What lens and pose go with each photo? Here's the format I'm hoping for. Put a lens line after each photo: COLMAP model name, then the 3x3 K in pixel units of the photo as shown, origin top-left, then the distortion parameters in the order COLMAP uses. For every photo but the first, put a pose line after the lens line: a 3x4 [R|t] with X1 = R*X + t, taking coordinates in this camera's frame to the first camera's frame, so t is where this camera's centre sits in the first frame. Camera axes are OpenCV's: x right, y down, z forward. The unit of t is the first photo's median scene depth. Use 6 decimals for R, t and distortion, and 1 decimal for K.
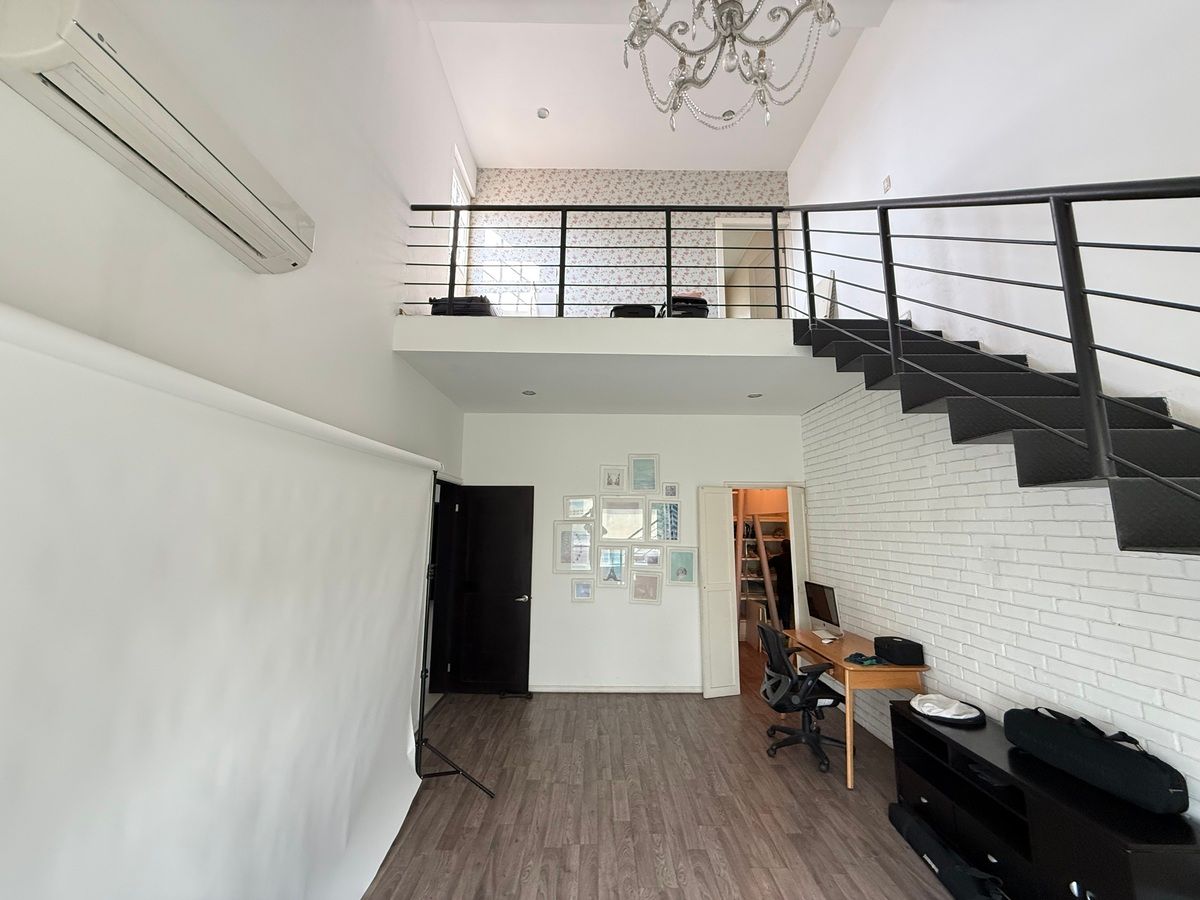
lens RADIAL K [[479.7, 0, 600.9], [0, 479.7, 450.7], [0, 0, 1]] dist [0.000300, -0.000106]
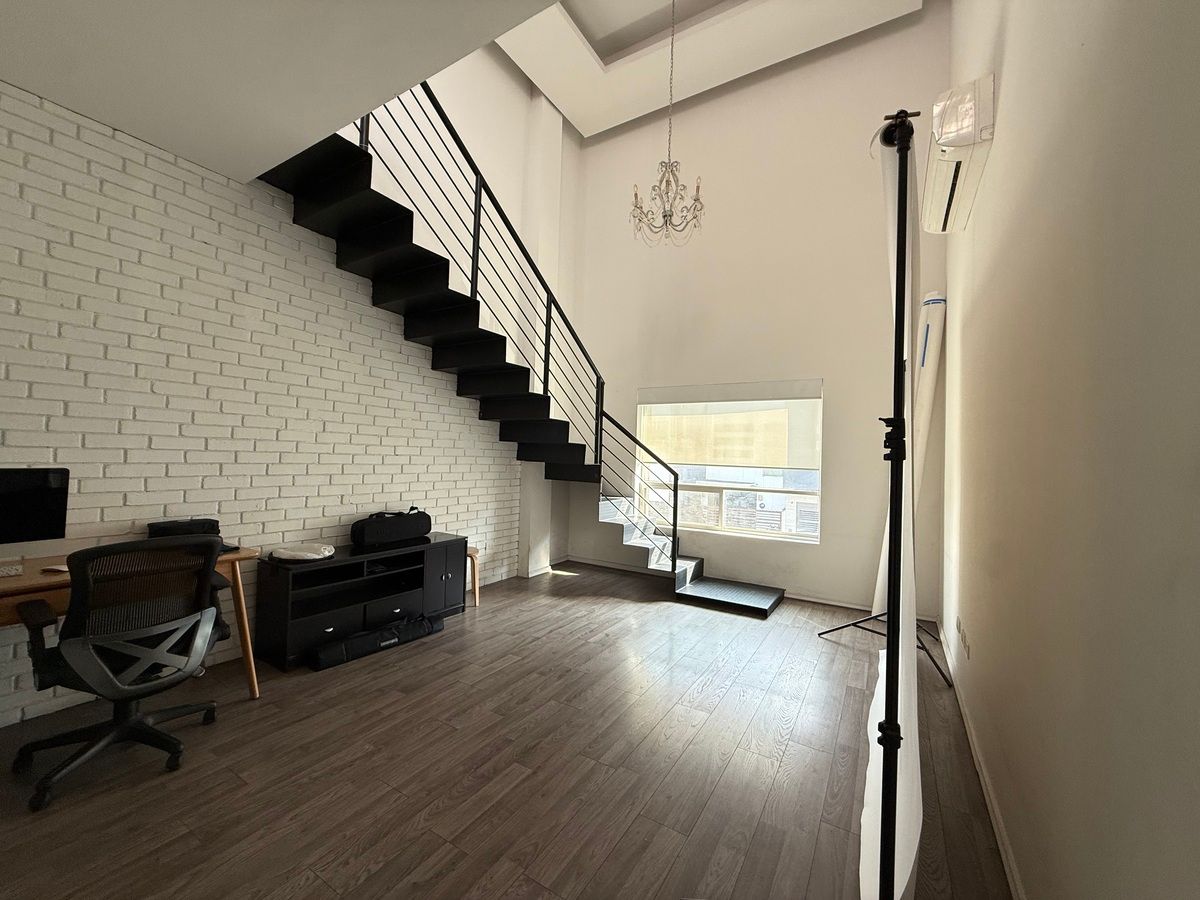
lens RADIAL K [[479.7, 0, 602.1], [0, 479.7, 446.9], [0, 0, 1]] dist [0.000300, -0.000106]
pose [[-0.857110, -0.024089, 0.514571, -0.411589], [-0.119848, 0.980820, -0.153714, 0.385742], [-0.500999, -0.193420, -0.843557, 1.615257]]
